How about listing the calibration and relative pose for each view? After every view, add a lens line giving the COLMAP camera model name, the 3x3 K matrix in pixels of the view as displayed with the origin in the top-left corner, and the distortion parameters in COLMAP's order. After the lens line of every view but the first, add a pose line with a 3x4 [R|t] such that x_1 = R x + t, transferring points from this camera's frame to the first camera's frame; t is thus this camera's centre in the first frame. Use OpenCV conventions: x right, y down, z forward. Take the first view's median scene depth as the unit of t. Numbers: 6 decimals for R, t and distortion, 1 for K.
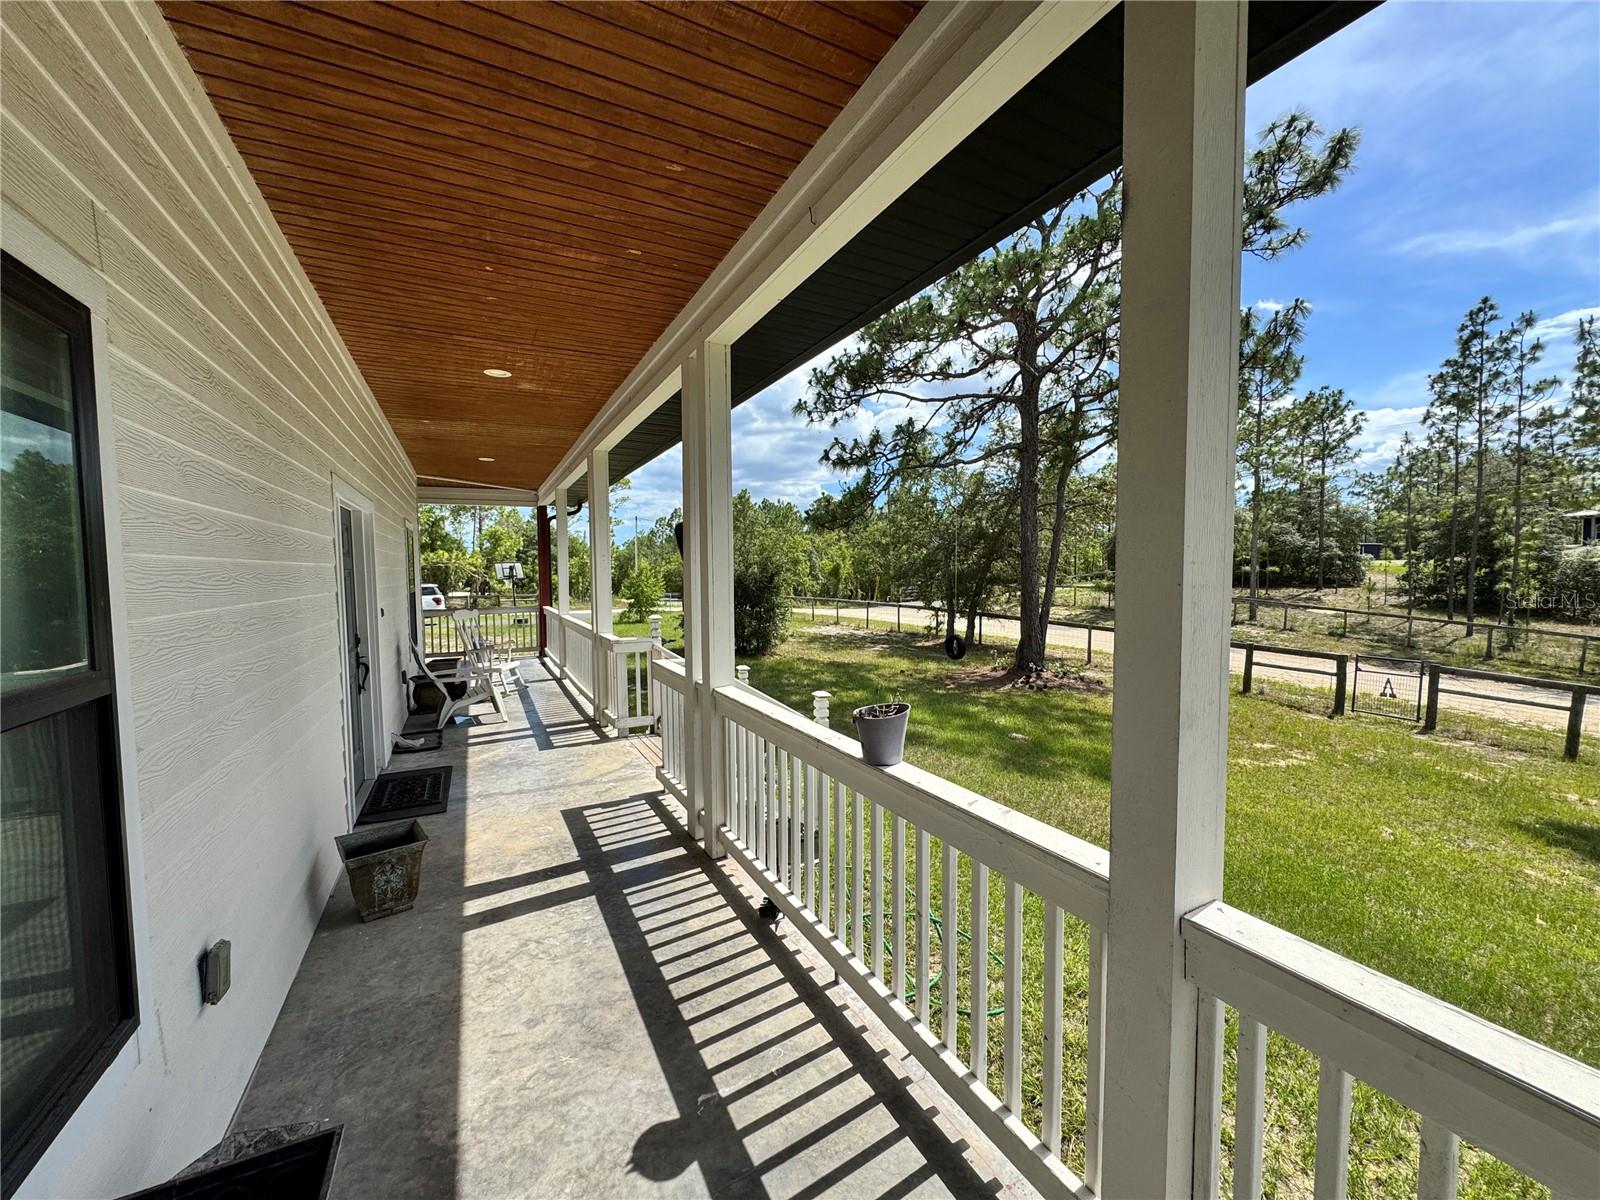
lens RADIAL K [[636.6, 0, 800.0], [0, 636.6, 600.0], [0, 0, 1]] dist [-0.003501, -0.000065]
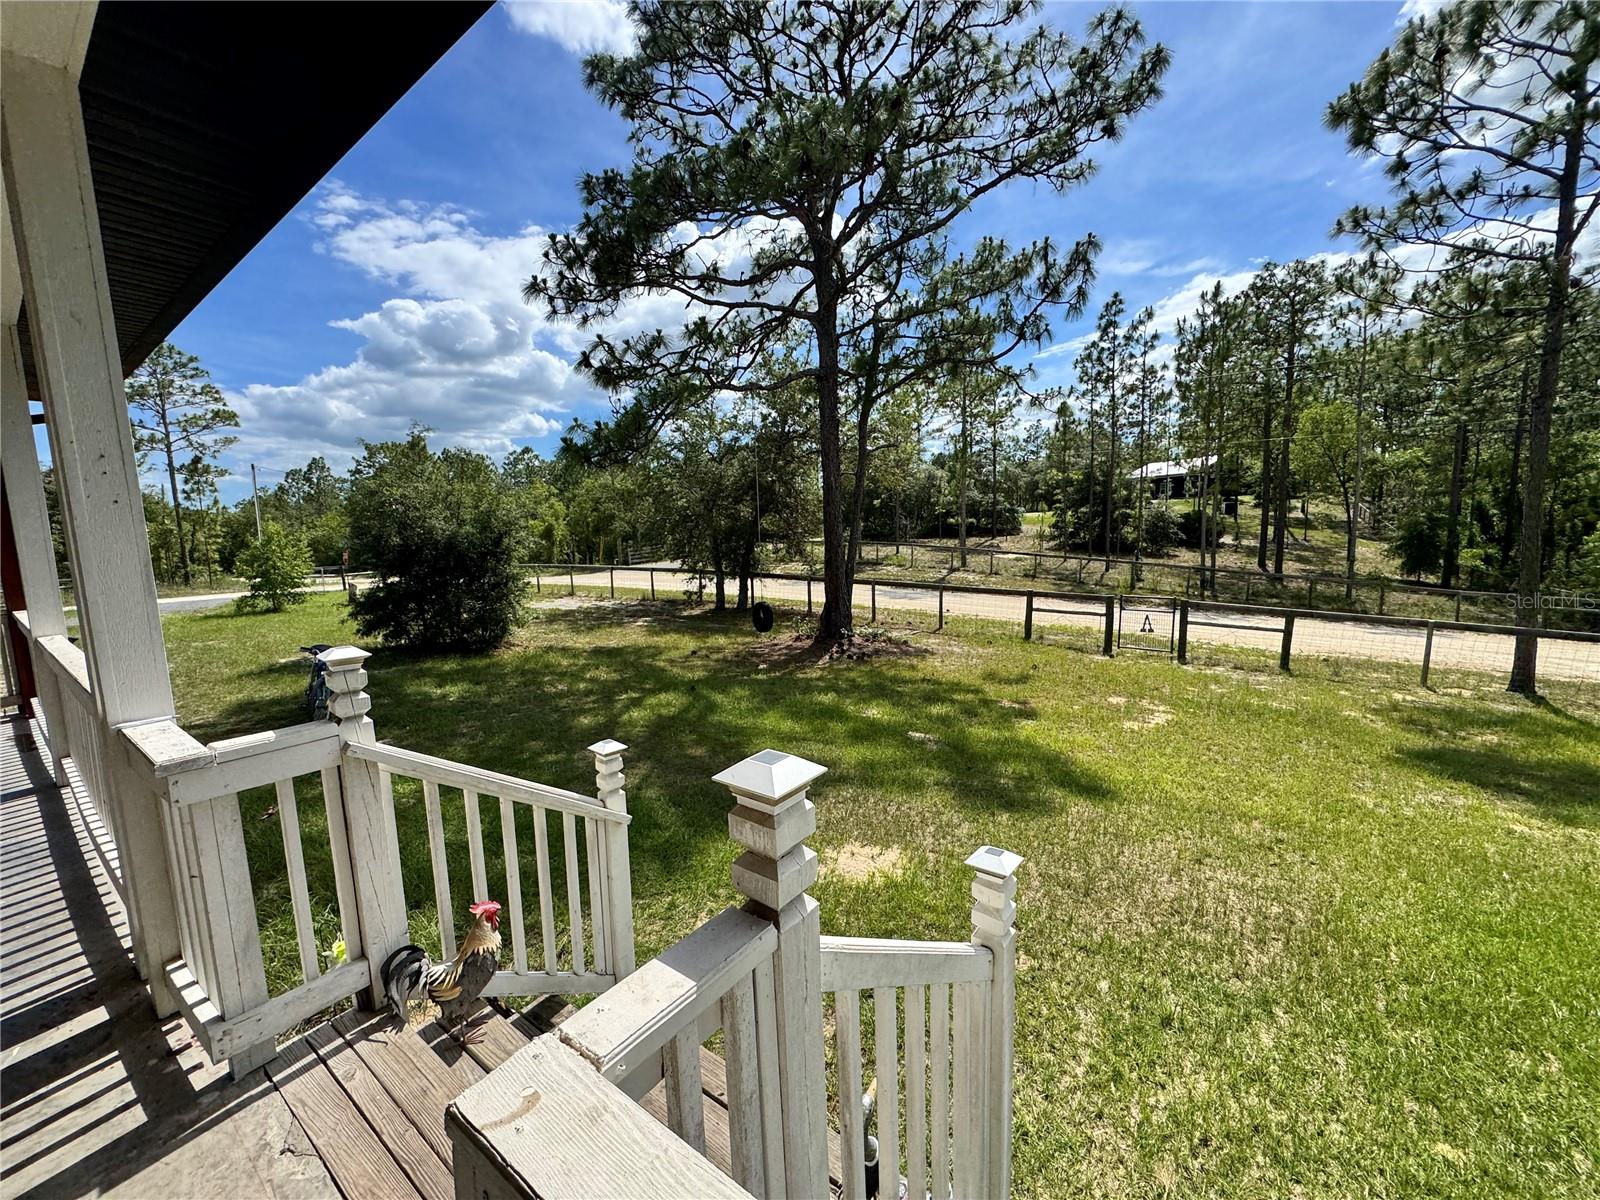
lens RADIAL K [[636.6, 0, 800.0], [0, 636.6, 600.0], [0, 0, 1]] dist [-0.003501, -0.000065]
pose [[0.900098, -0.069645, 0.430085, -0.055439], [0.042841, 0.996505, 0.071709, -0.004288], [-0.433576, -0.046120, 0.899936, 0.219583]]
